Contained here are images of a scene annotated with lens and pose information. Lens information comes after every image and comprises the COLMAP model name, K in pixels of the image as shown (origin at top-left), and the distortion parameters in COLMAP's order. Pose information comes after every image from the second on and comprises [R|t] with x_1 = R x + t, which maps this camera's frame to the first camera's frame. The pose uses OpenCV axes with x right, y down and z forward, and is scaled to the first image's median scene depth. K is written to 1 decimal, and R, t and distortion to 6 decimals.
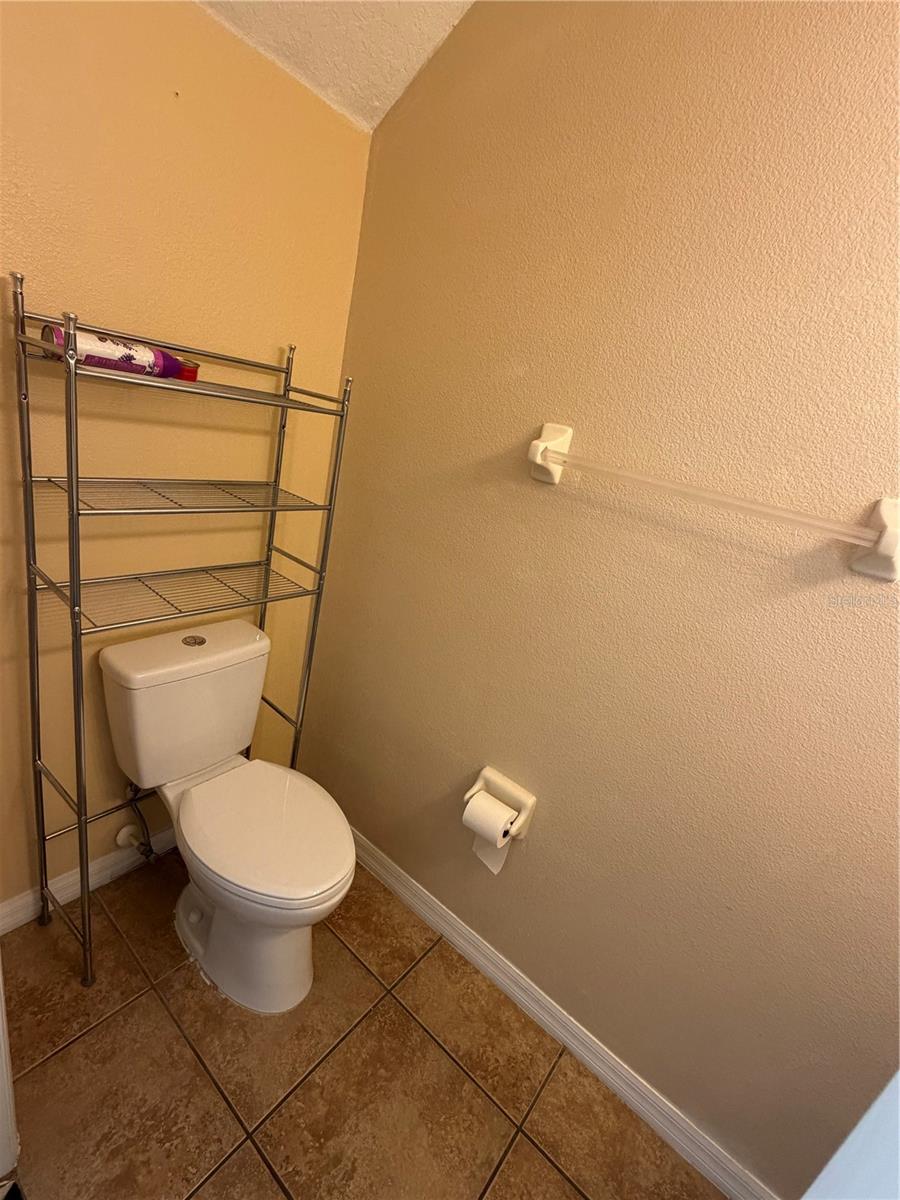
lens RADIAL K [[541.5, 0, 450.4], [0, 541.5, 597.7], [0, 0, 1]] dist [0.001976, -0.000783]
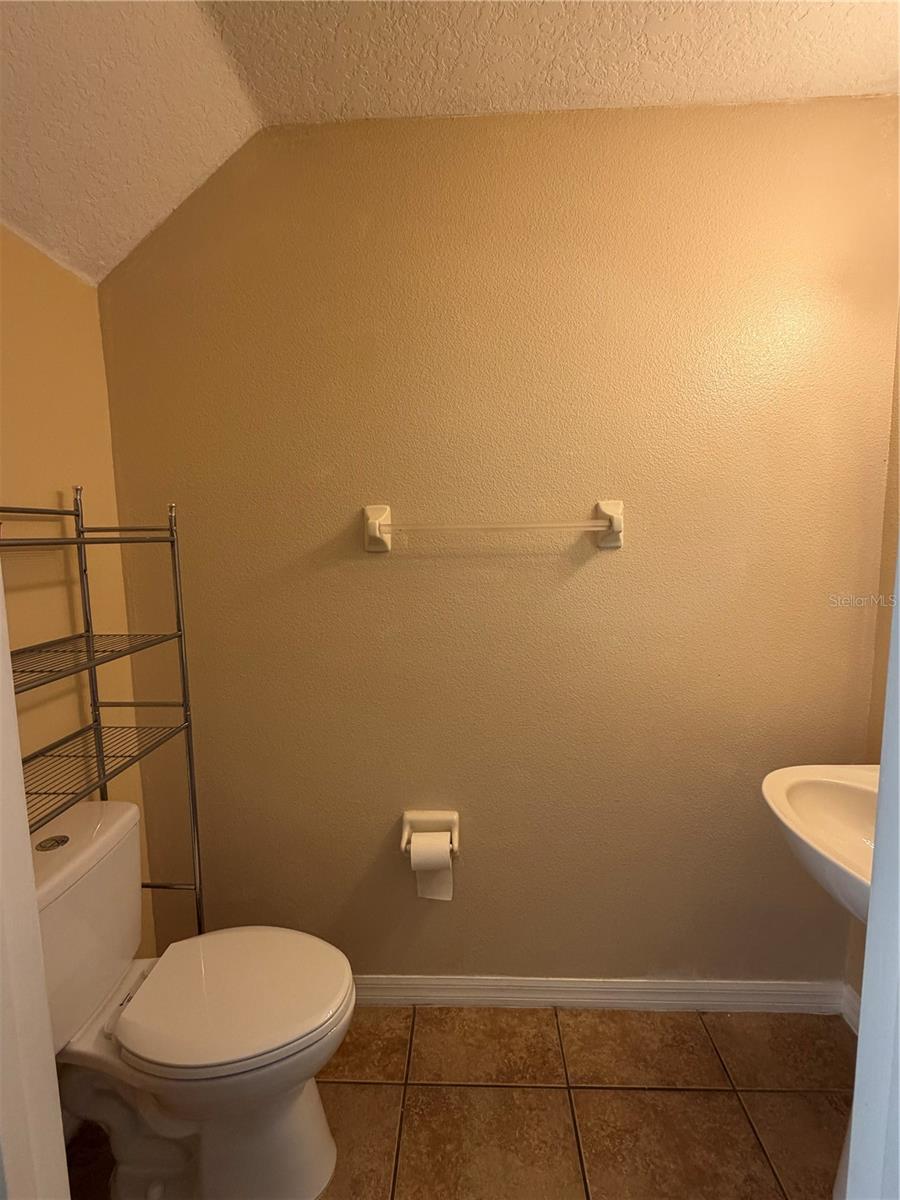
lens RADIAL K [[541.5, 0, 450.4], [0, 541.5, 597.7], [0, 0, 1]] dist [0.001976, -0.000783]
pose [[0.786839, -0.286100, 0.546837, -0.353226], [0.371835, 0.926948, -0.050060, 0.001711], [-0.492567, 0.242722, 0.835741, -0.059979]]
